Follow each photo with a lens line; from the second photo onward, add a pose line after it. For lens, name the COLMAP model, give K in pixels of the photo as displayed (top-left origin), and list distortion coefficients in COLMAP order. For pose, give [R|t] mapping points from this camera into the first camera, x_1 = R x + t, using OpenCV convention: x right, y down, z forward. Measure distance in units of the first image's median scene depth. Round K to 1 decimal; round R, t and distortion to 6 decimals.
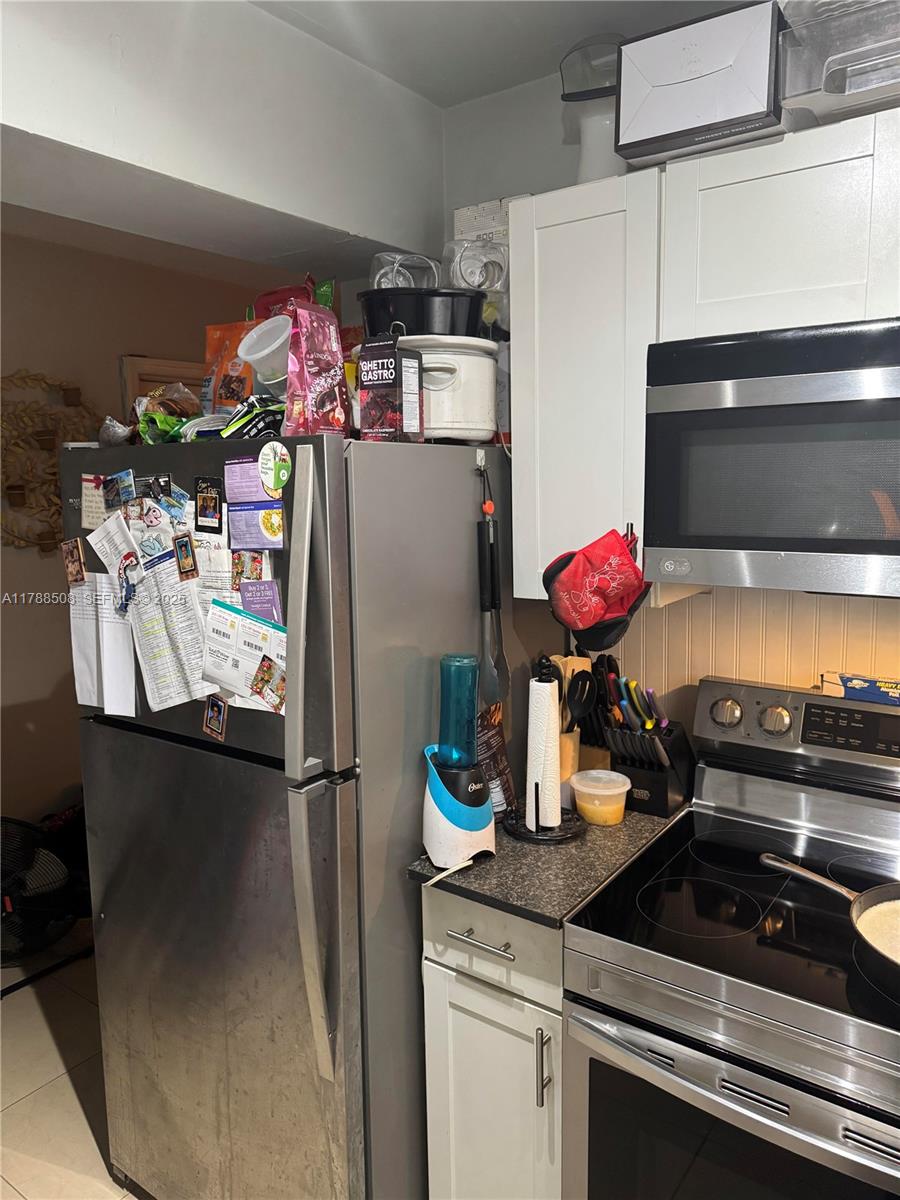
lens RADIAL K [[845.5, 0, 444.0], [0, 845.5, 603.1], [0, 0, 1]] dist [0.007922, -0.001927]
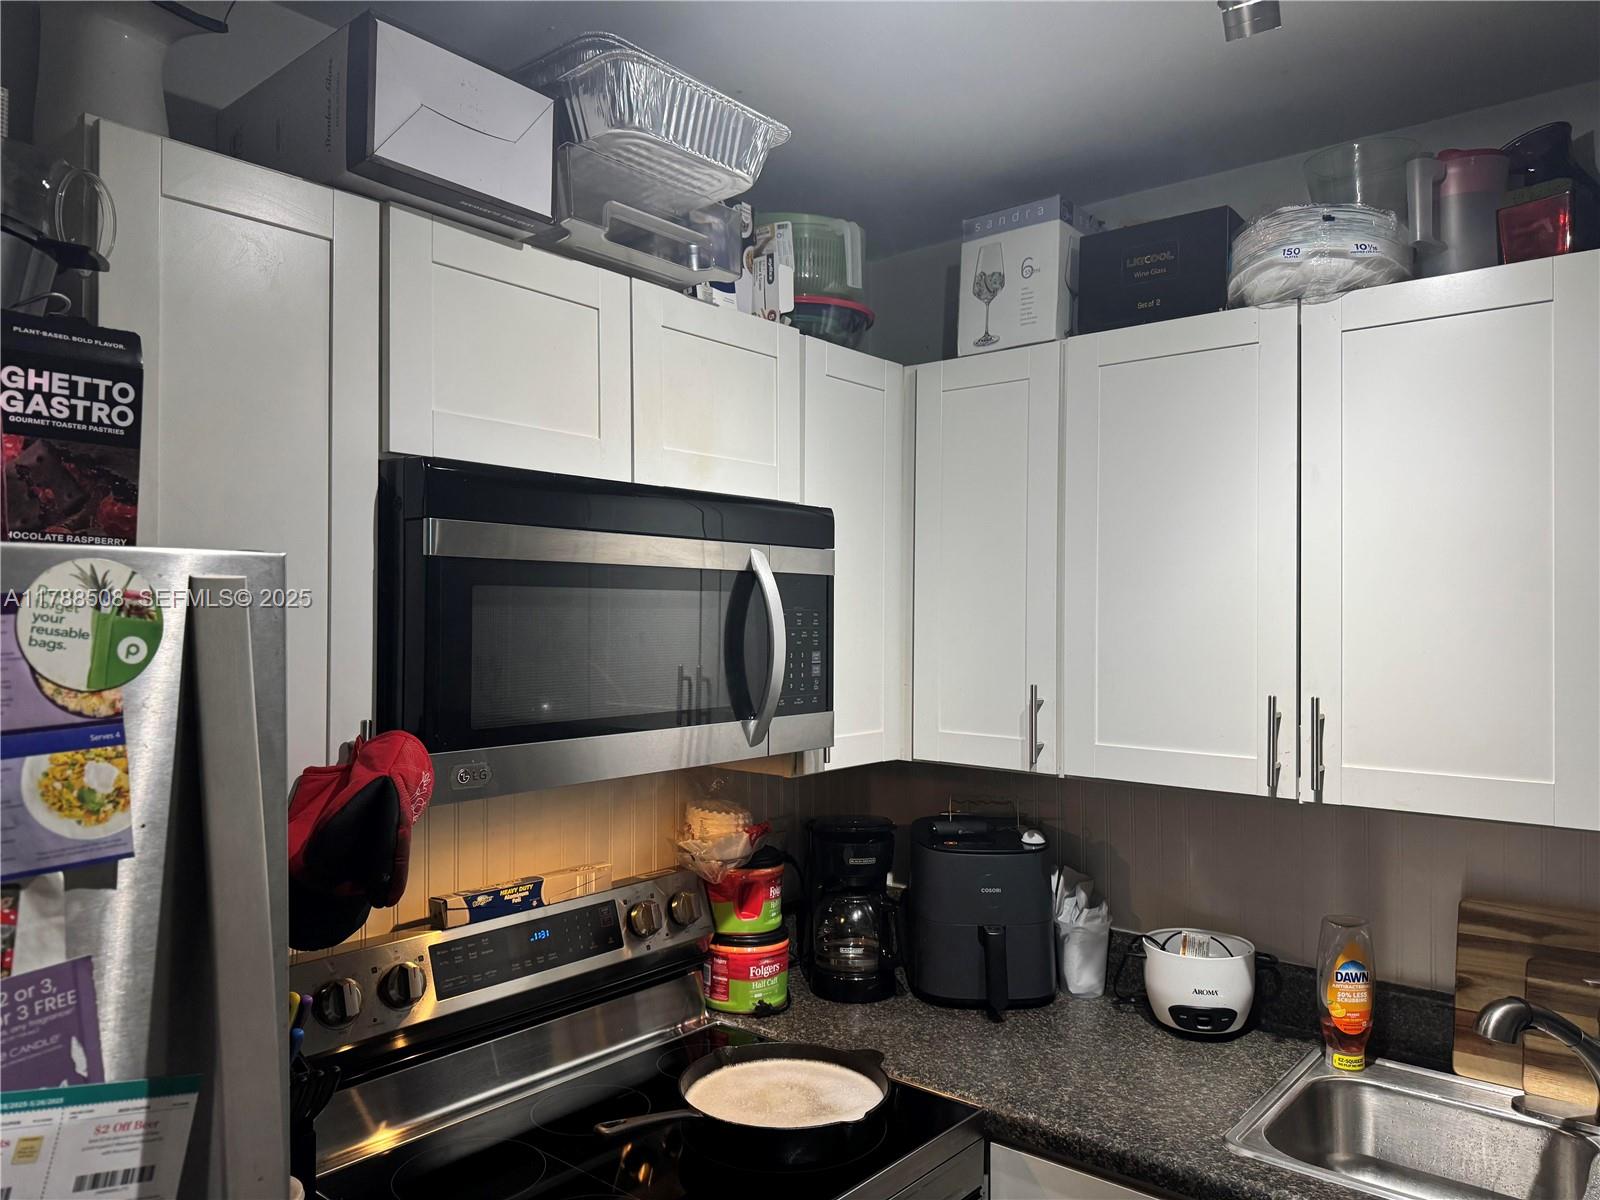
lens RADIAL K [[1127.4, 0, 790.8], [0, 1127.4, 599.1], [0, 0, 1]] dist [0.007922, -0.001927]
pose [[0.079739, 0.036728, 0.996139, -0.607808], [0.138796, 0.989177, -0.047582, -0.102998], [-0.987106, 0.142054, 0.073779, 0.631391]]
